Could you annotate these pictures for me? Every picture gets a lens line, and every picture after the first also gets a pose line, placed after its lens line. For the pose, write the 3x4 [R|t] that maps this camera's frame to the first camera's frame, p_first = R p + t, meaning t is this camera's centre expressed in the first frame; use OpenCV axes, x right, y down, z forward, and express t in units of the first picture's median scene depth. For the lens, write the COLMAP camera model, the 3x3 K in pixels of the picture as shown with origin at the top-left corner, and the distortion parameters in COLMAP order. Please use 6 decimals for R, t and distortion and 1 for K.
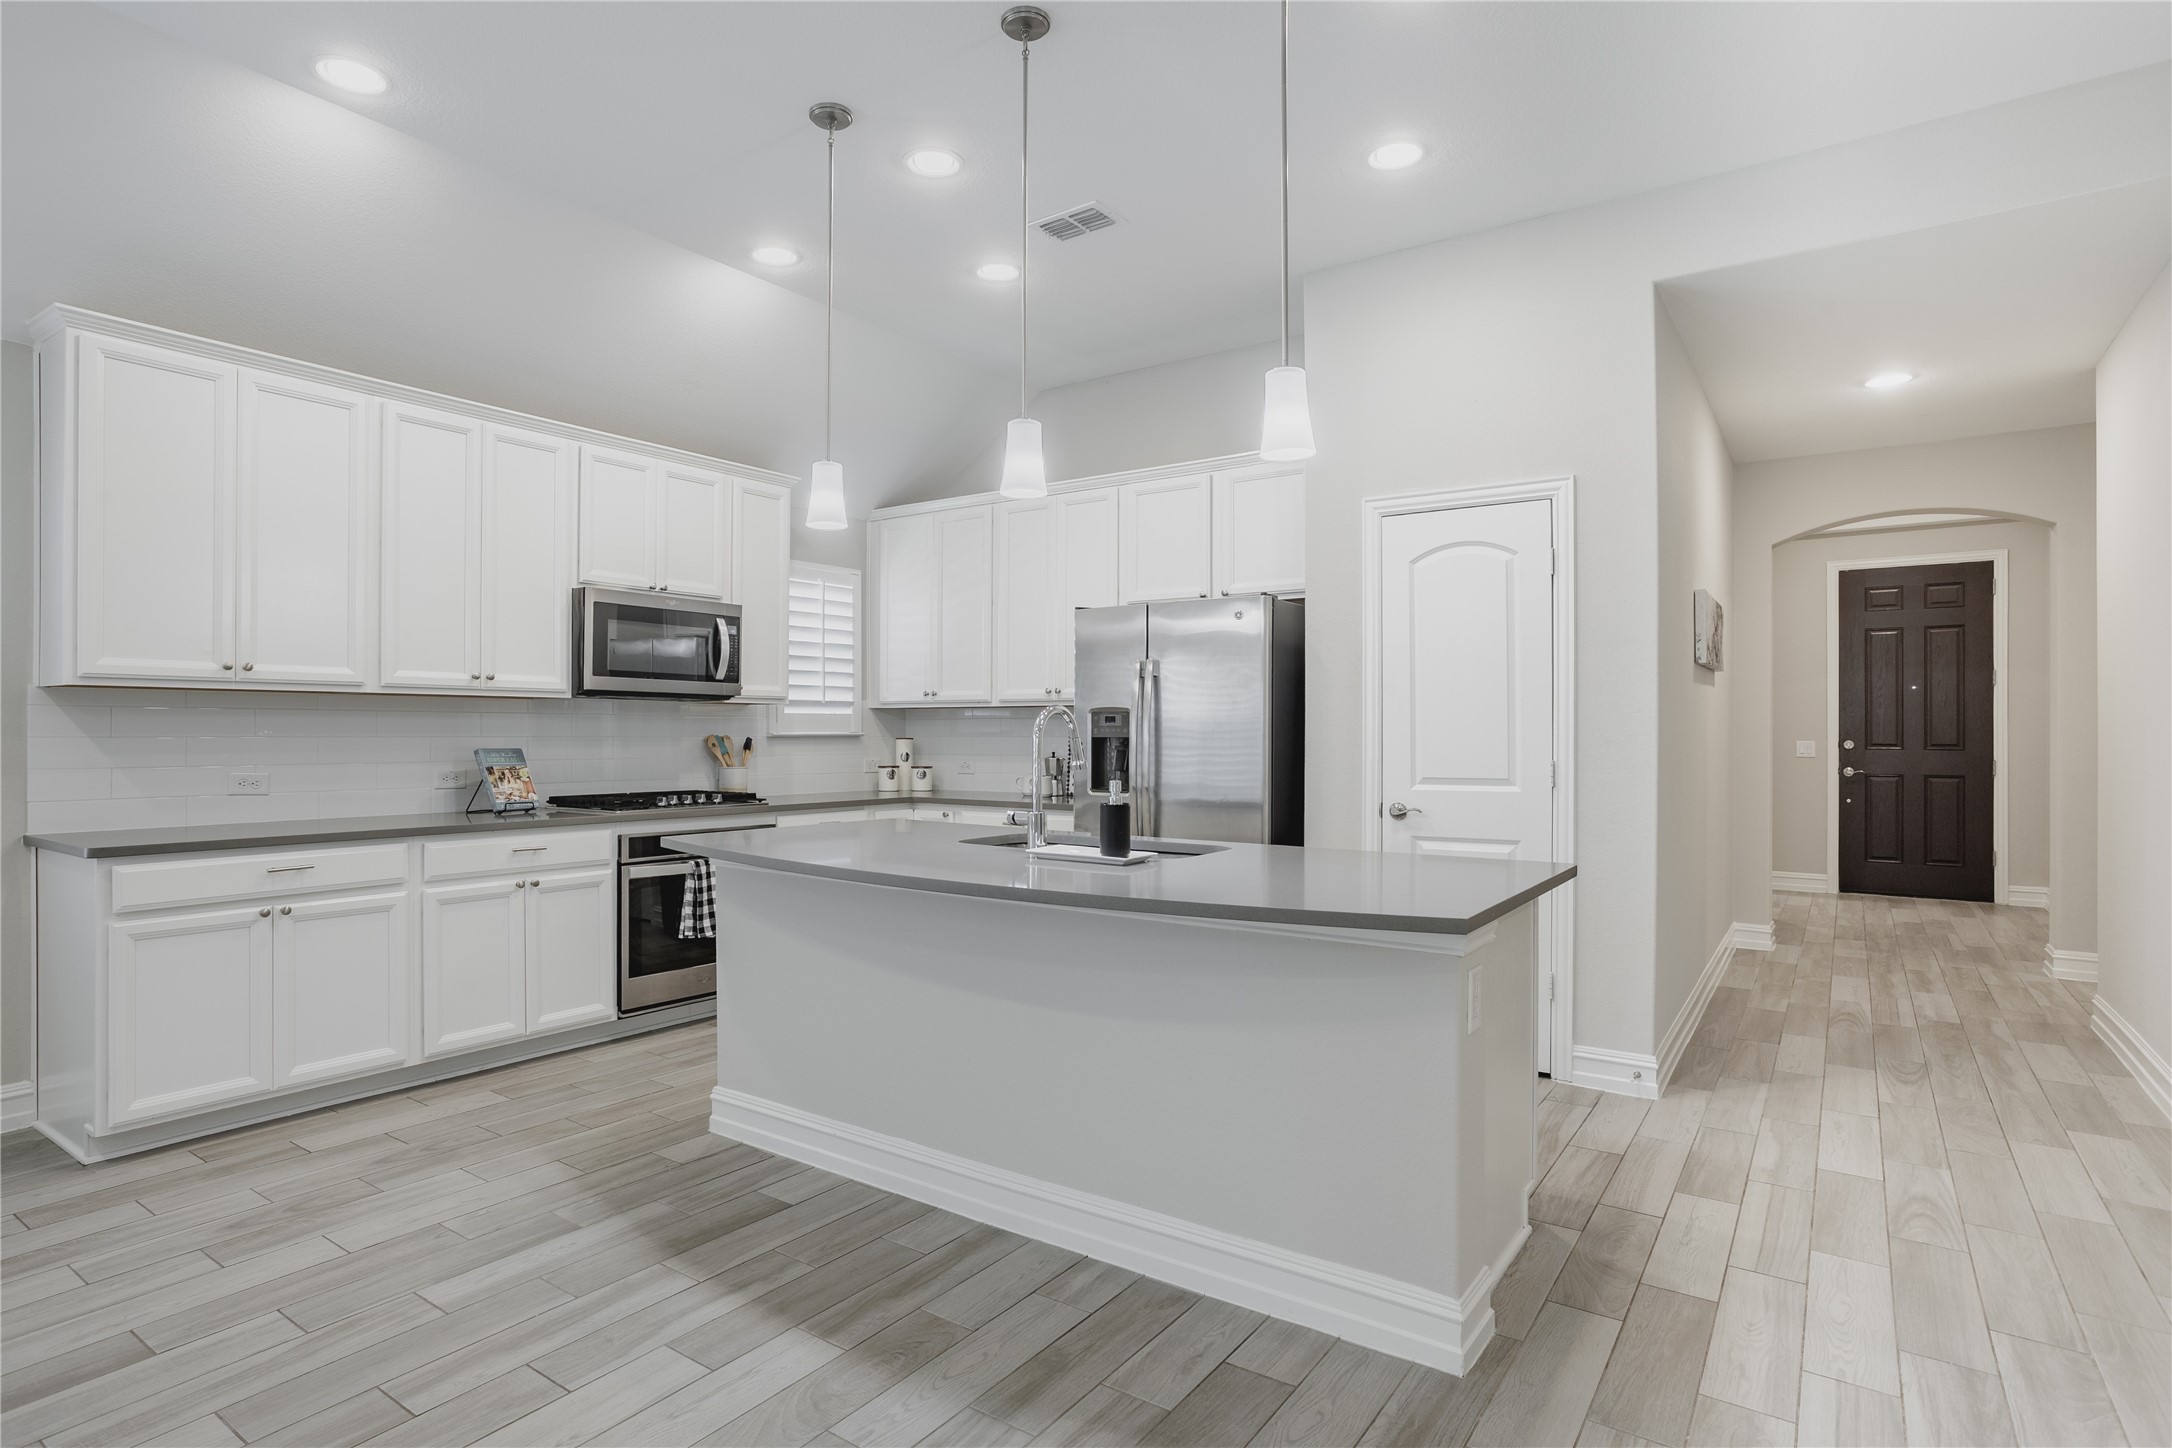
lens RADIAL K [[1116.5, 0, 1047.3], [0, 1116.5, 720.3], [0, 0, 1]] dist [-0.023117, 0.008312]
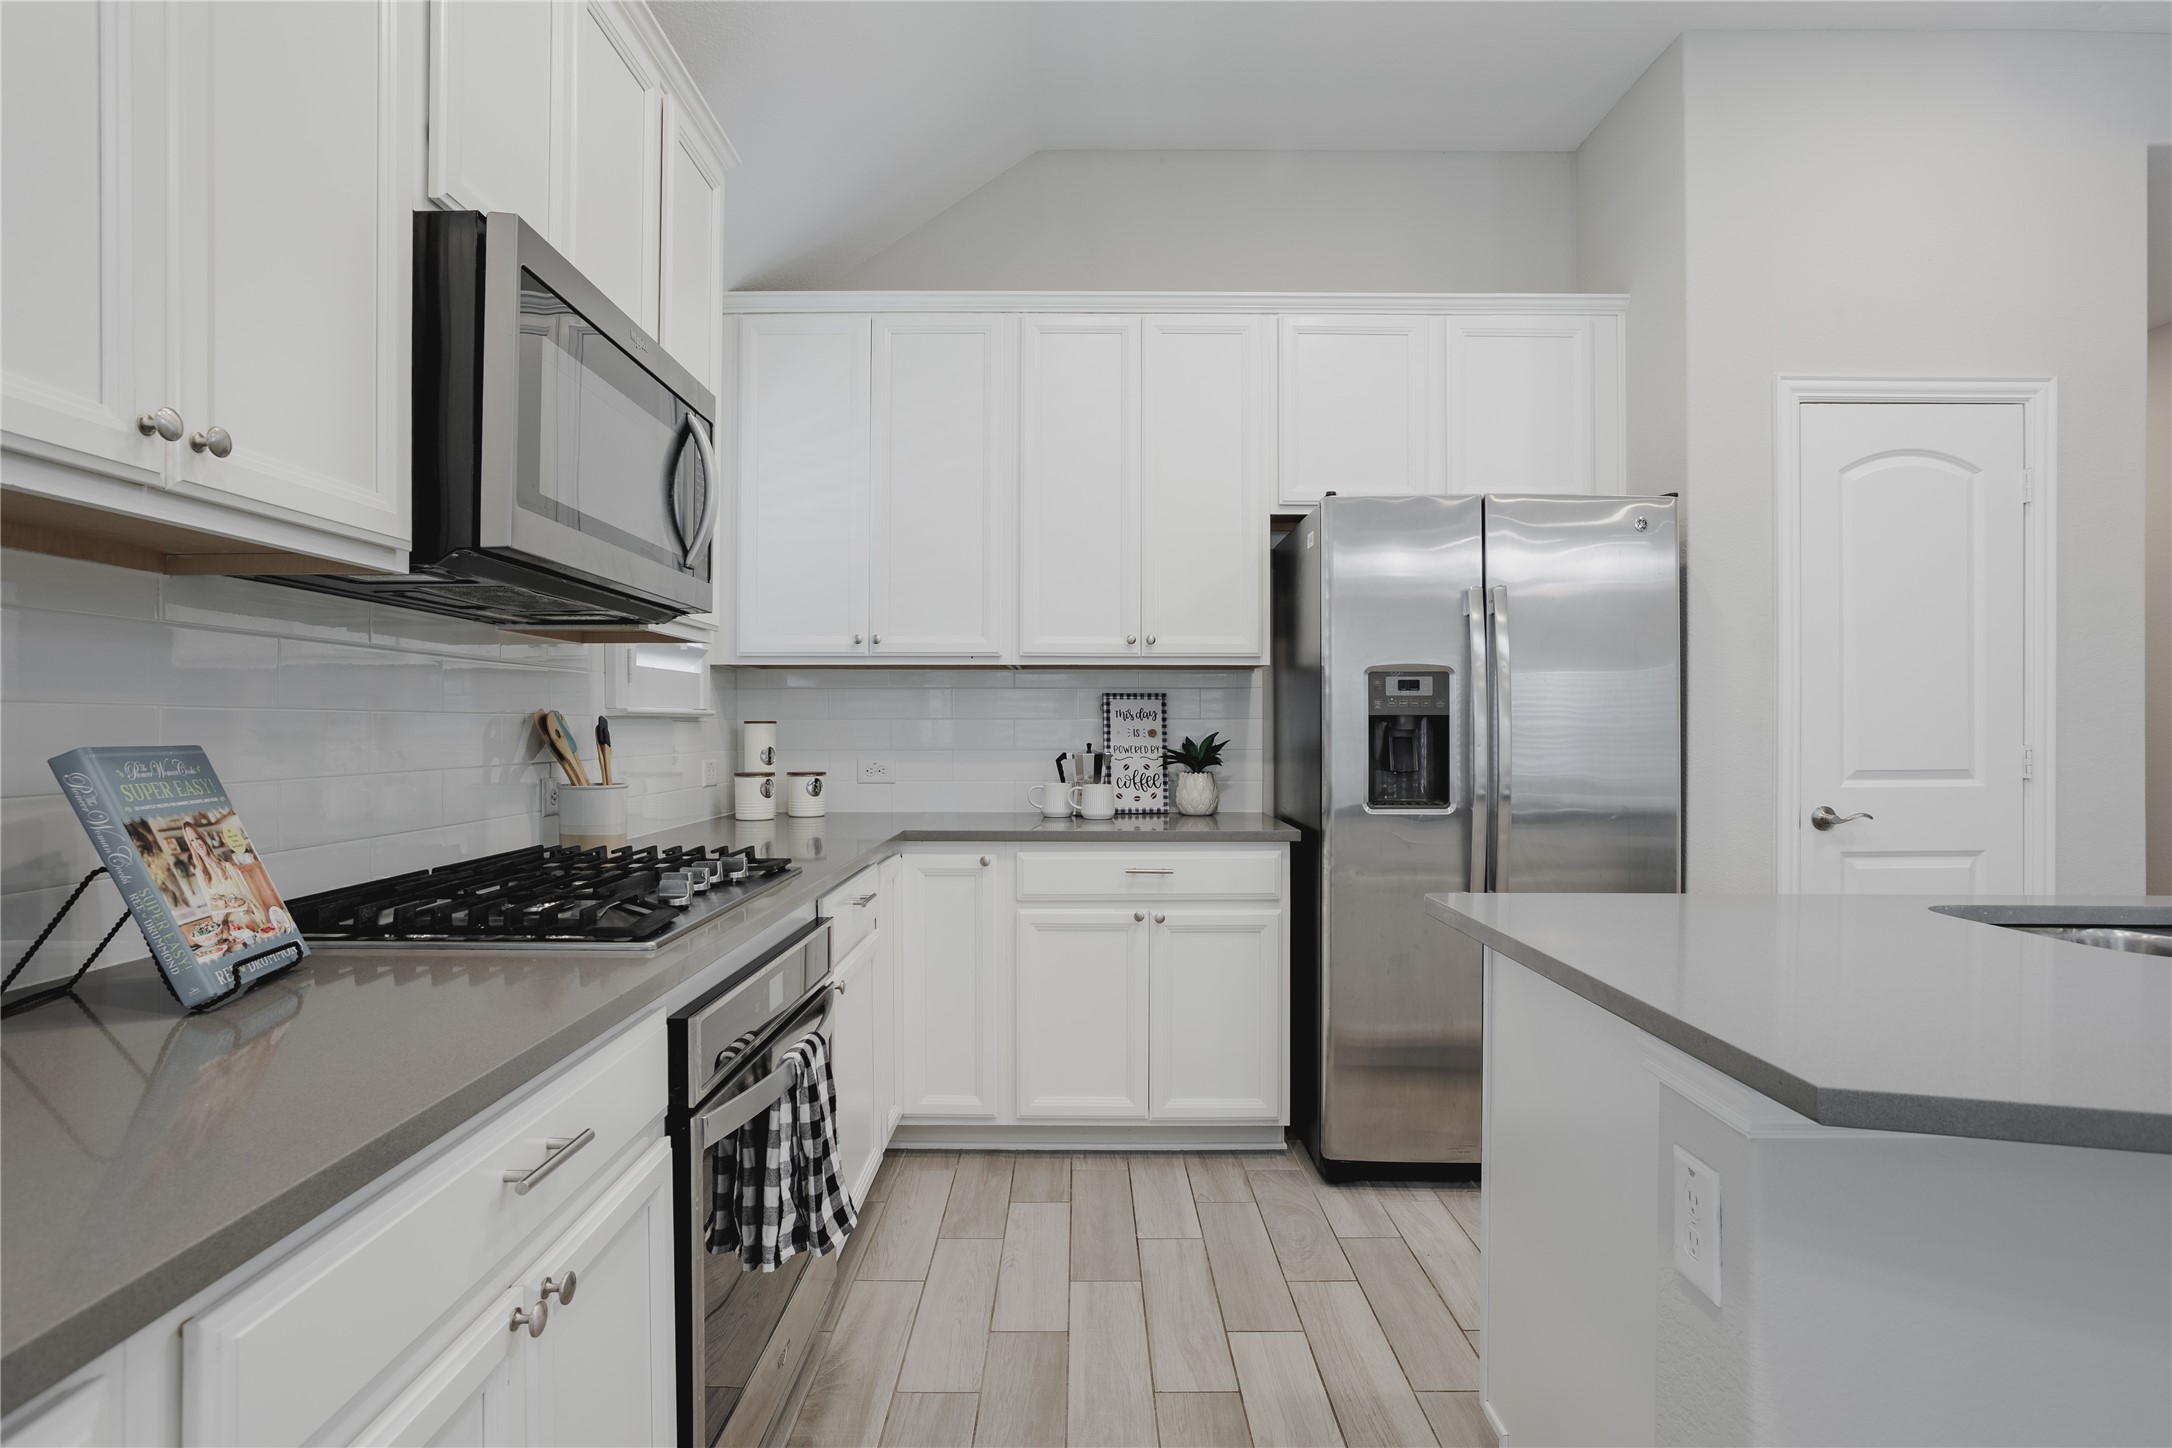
lens RADIAL K [[1116.5, 0, 1060.2], [0, 1116.5, 745.1], [0, 0, 1]] dist [-0.023117, 0.008312]
pose [[0.807123, -0.010735, 0.590286, -0.463233], [-0.005279, 0.999663, 0.025400, 0.017984], [-0.590360, -0.023617, 0.806794, 0.665869]]
